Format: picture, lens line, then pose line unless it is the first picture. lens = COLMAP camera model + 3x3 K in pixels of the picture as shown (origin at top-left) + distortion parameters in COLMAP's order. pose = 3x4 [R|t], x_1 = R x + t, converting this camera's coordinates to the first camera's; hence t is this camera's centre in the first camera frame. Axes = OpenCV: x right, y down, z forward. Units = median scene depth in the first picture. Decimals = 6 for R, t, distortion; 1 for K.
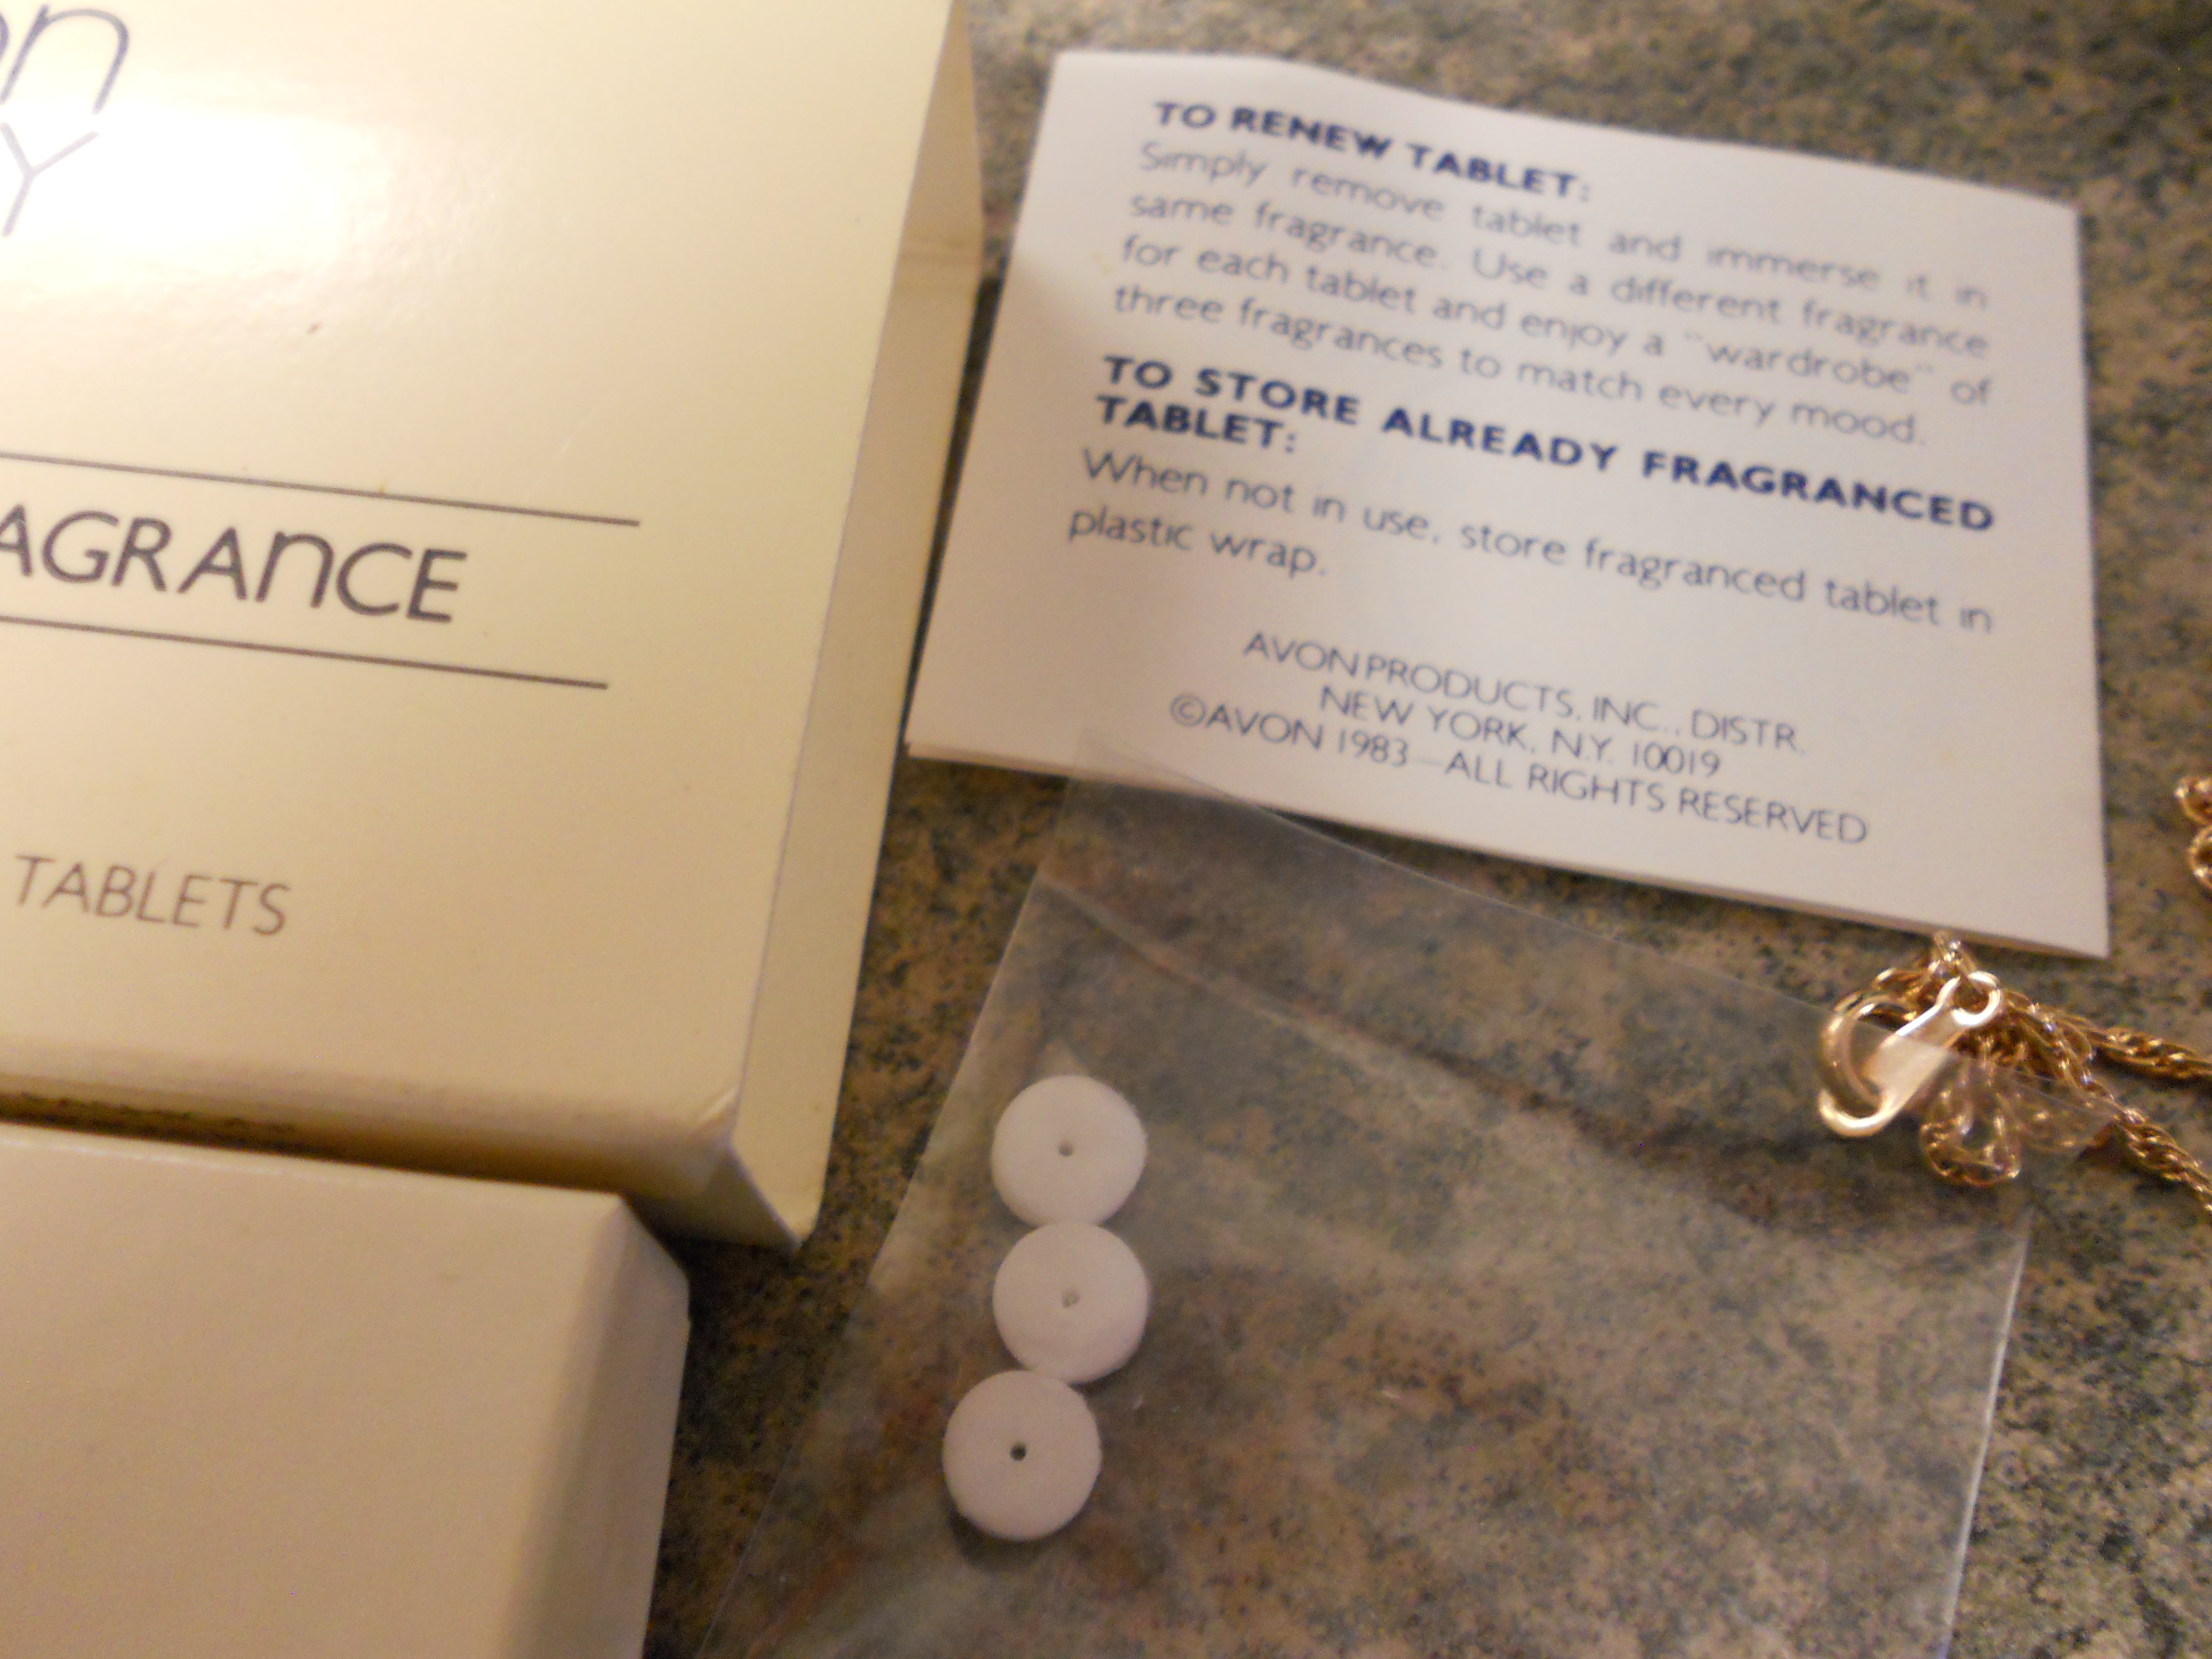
lens RADIAL K [[2071.8, 0, 1109.2], [0, 2071.8, 871.0], [0, 0, 1]] dist [0.002456, 0.014800]
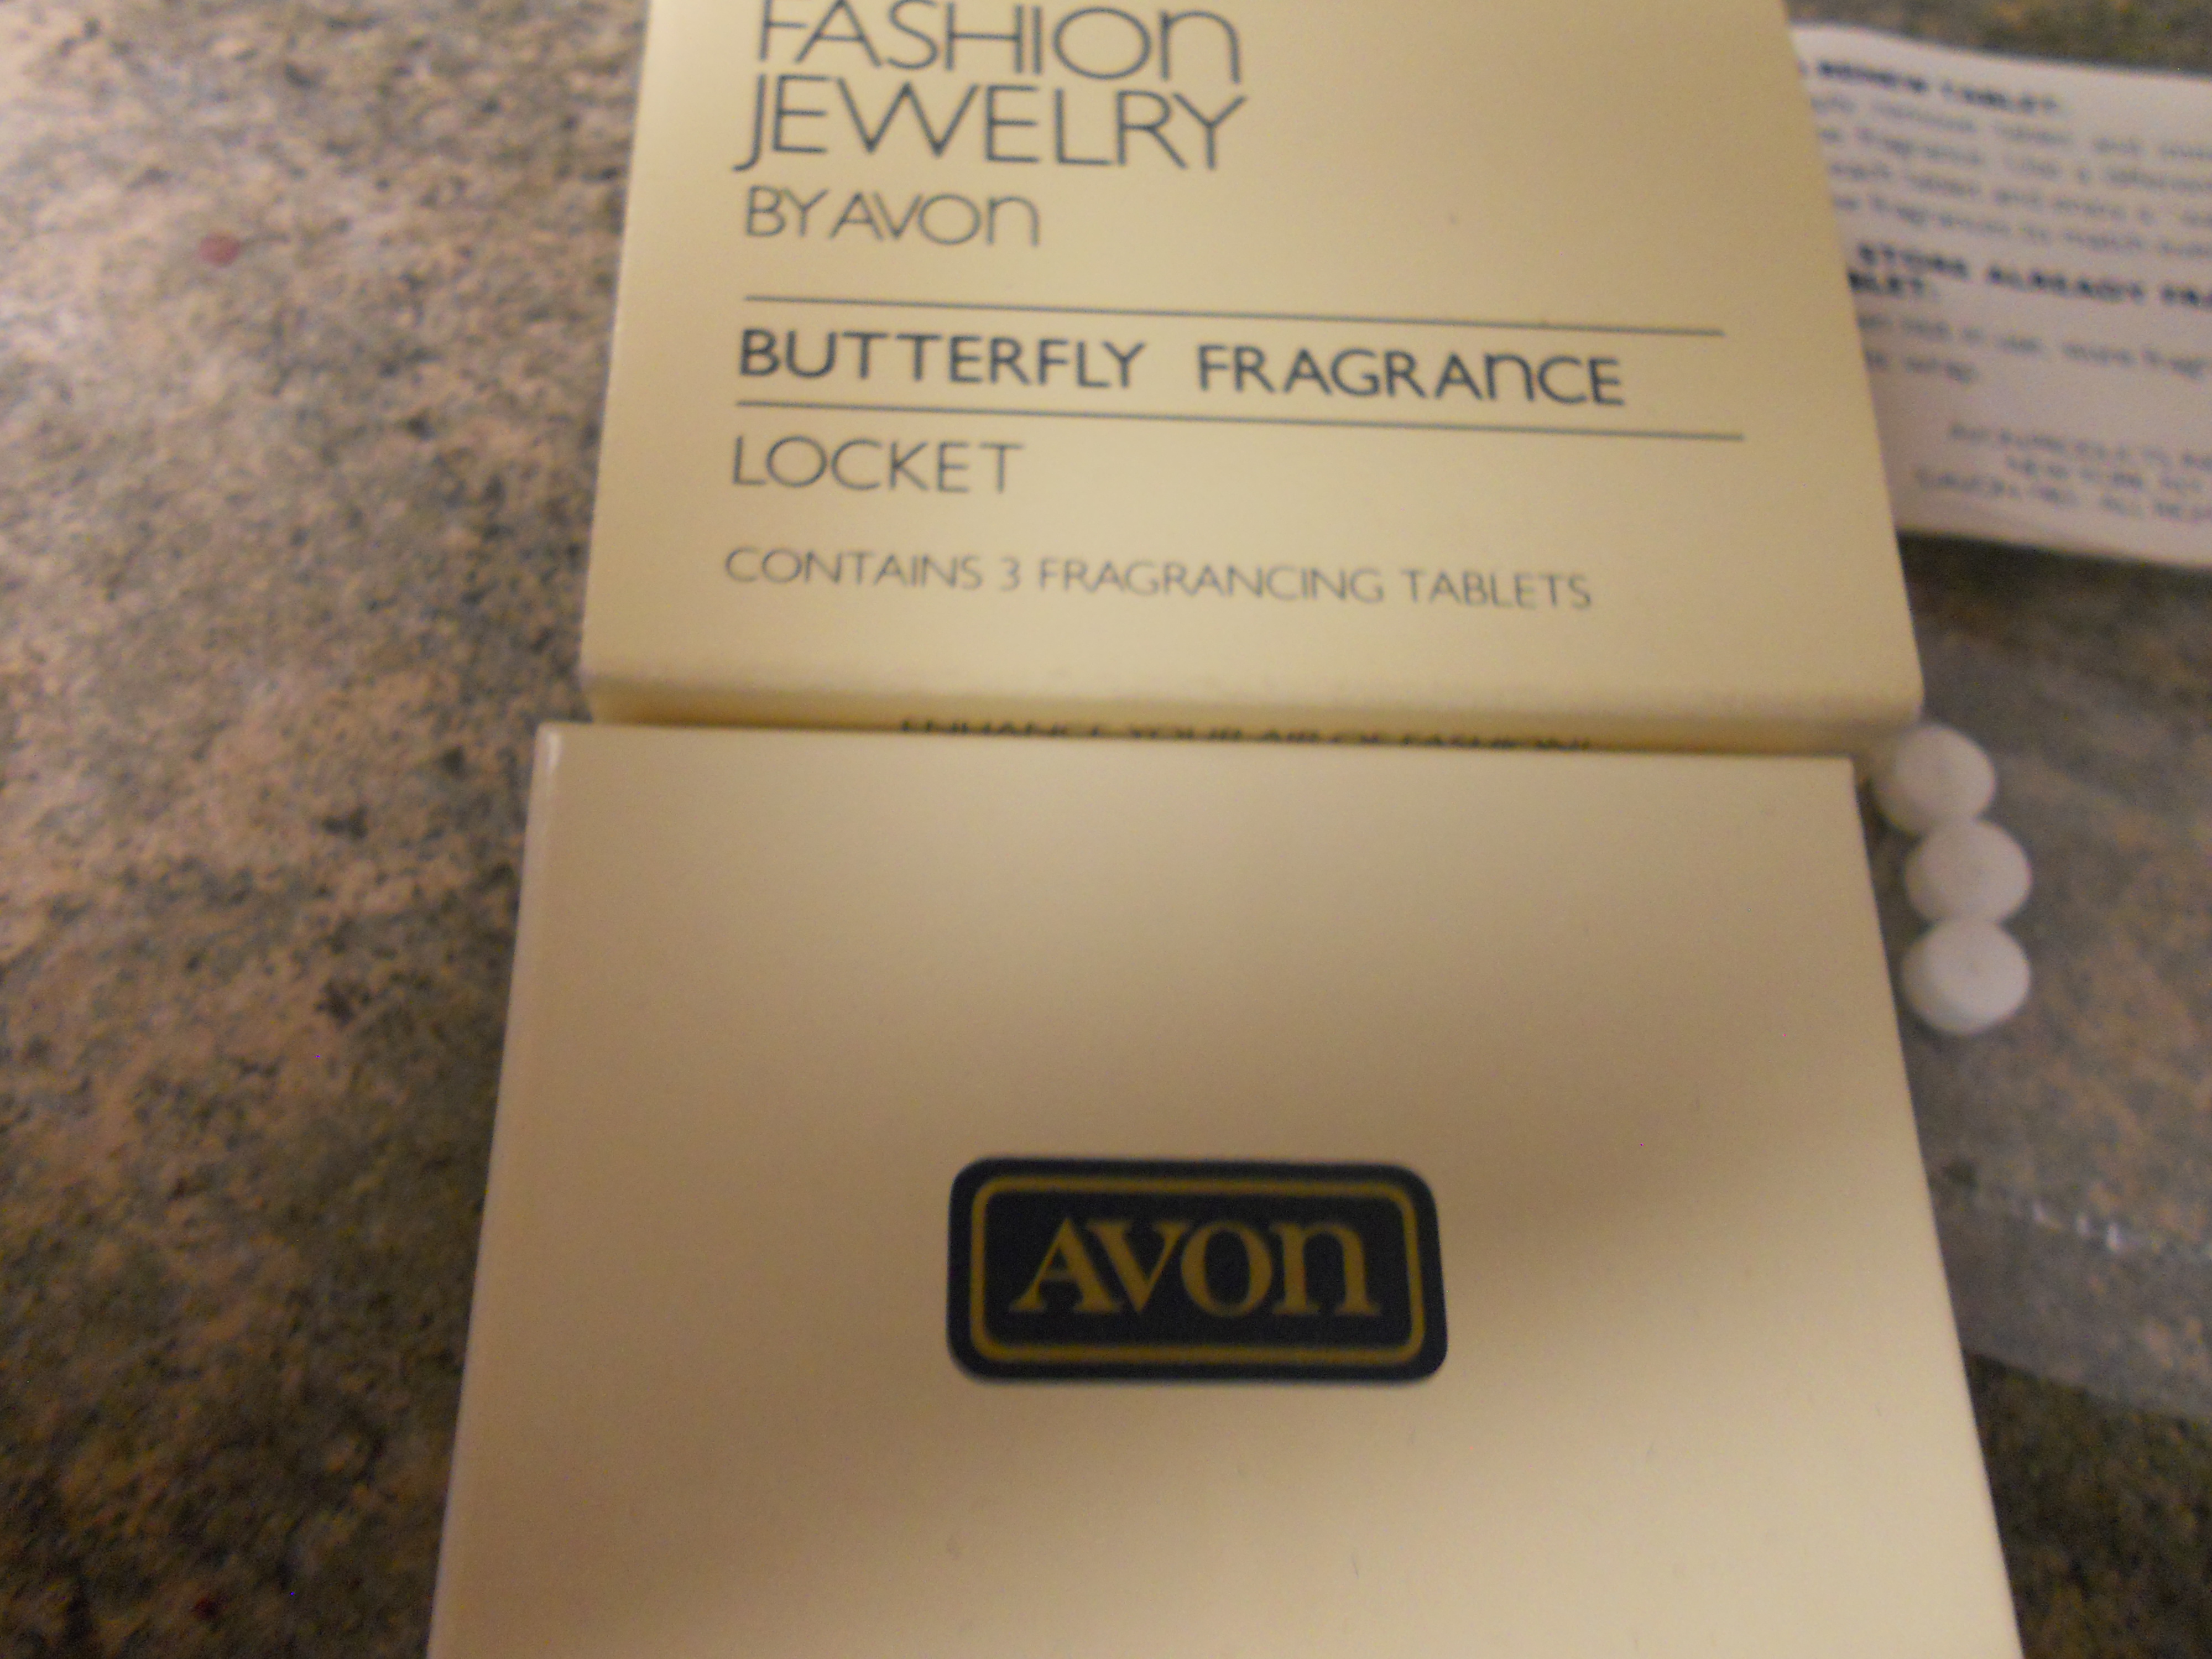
lens RADIAL K [[2071.0, 0, 1106.0], [0, 2071.0, 829.5], [0, 0, 1]] dist [-0.005260, 0.001882]
pose [[0.990738, -0.085301, 0.105648, -0.666500], [0.088737, 0.995654, -0.028248, 0.146347], [-0.102780, 0.037361, 0.994002, -0.318415]]
